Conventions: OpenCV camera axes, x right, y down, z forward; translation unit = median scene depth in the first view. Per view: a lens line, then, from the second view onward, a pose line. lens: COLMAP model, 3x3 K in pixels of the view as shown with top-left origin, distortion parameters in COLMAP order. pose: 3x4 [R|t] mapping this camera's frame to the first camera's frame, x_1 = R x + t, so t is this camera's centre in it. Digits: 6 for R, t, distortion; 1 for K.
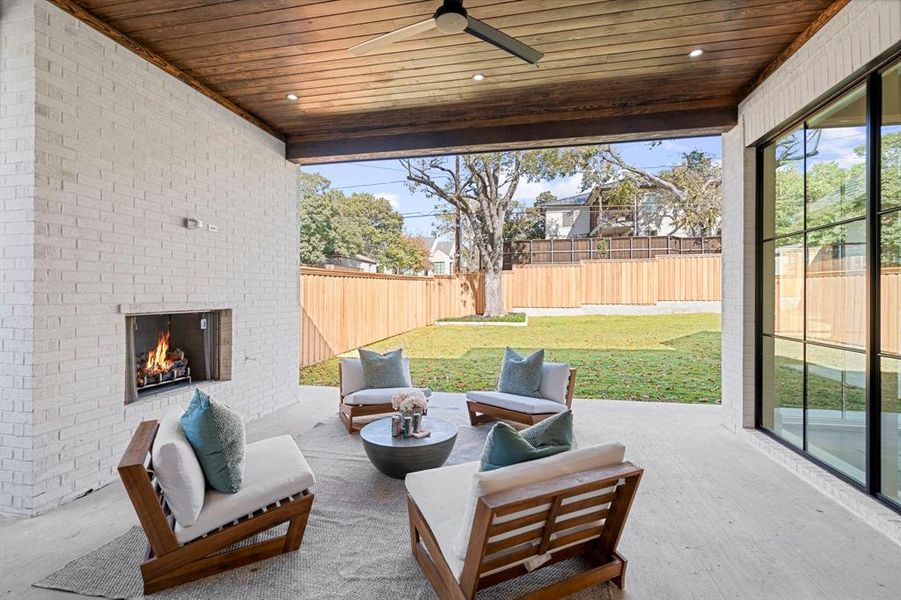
lens RADIAL K [[403.1, 0, 450.5], [0, 403.1, 300.0], [0, 0, 1]] dist [-0.000124, 0.000171]
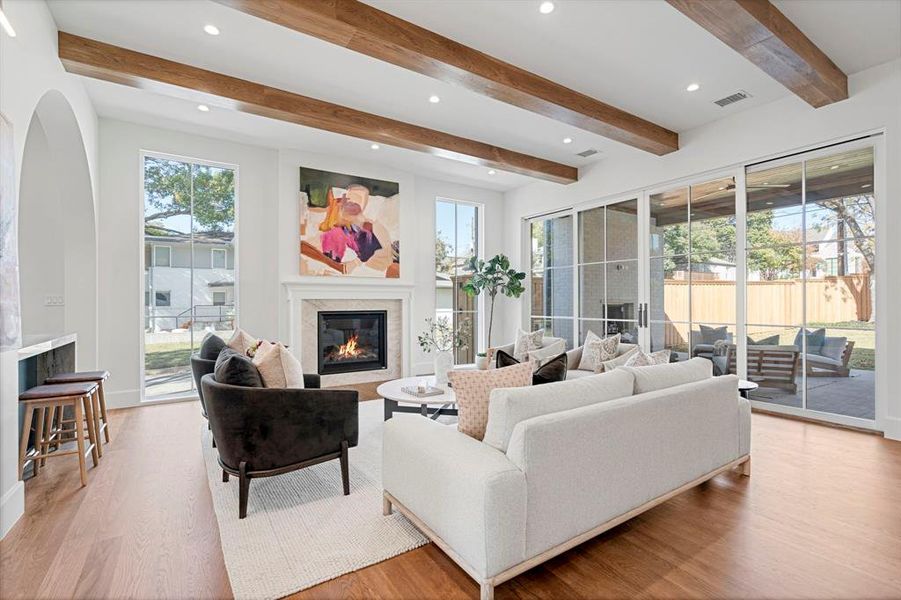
lens RADIAL K [[422.9, 0, 450.5], [0, 422.9, 300.0], [0, 0, 1]] dist [0.002347, 0.000203]
pose [[0.707507, -0.009900, -0.706637, 0.088428], [-0.004424, 0.999820, -0.018438, 0.011904], [0.706693, 0.016172, 0.707336, -0.310562]]
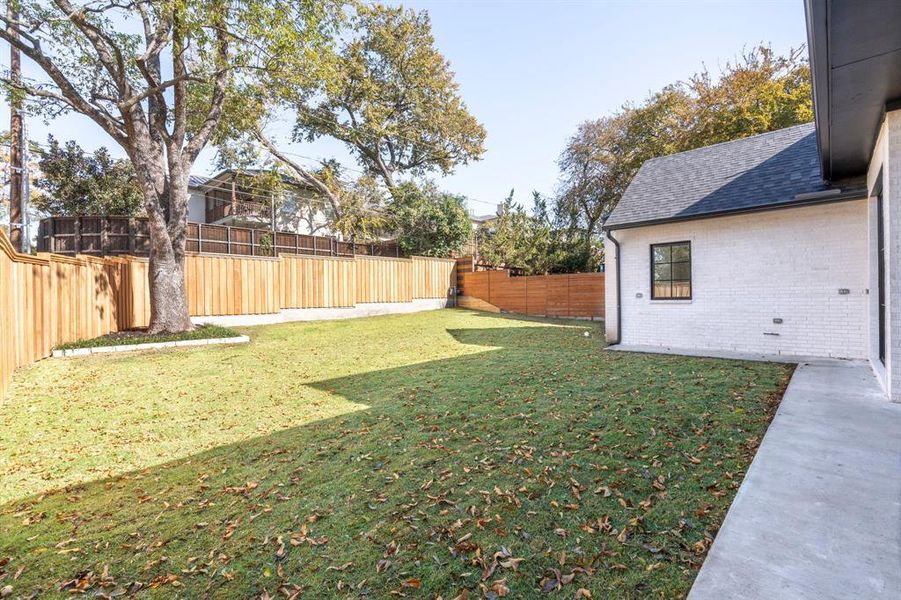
lens RADIAL K [[403.1, 0, 450.5], [0, 403.1, 300.0], [0, 0, 1]] dist [-0.000124, 0.000171]
pose [[0.530877, -0.007242, 0.847418, -0.170027], [0.022623, 0.999728, -0.005629, 0.005236], [-0.847147, 0.022160, 0.530897, 0.296866]]
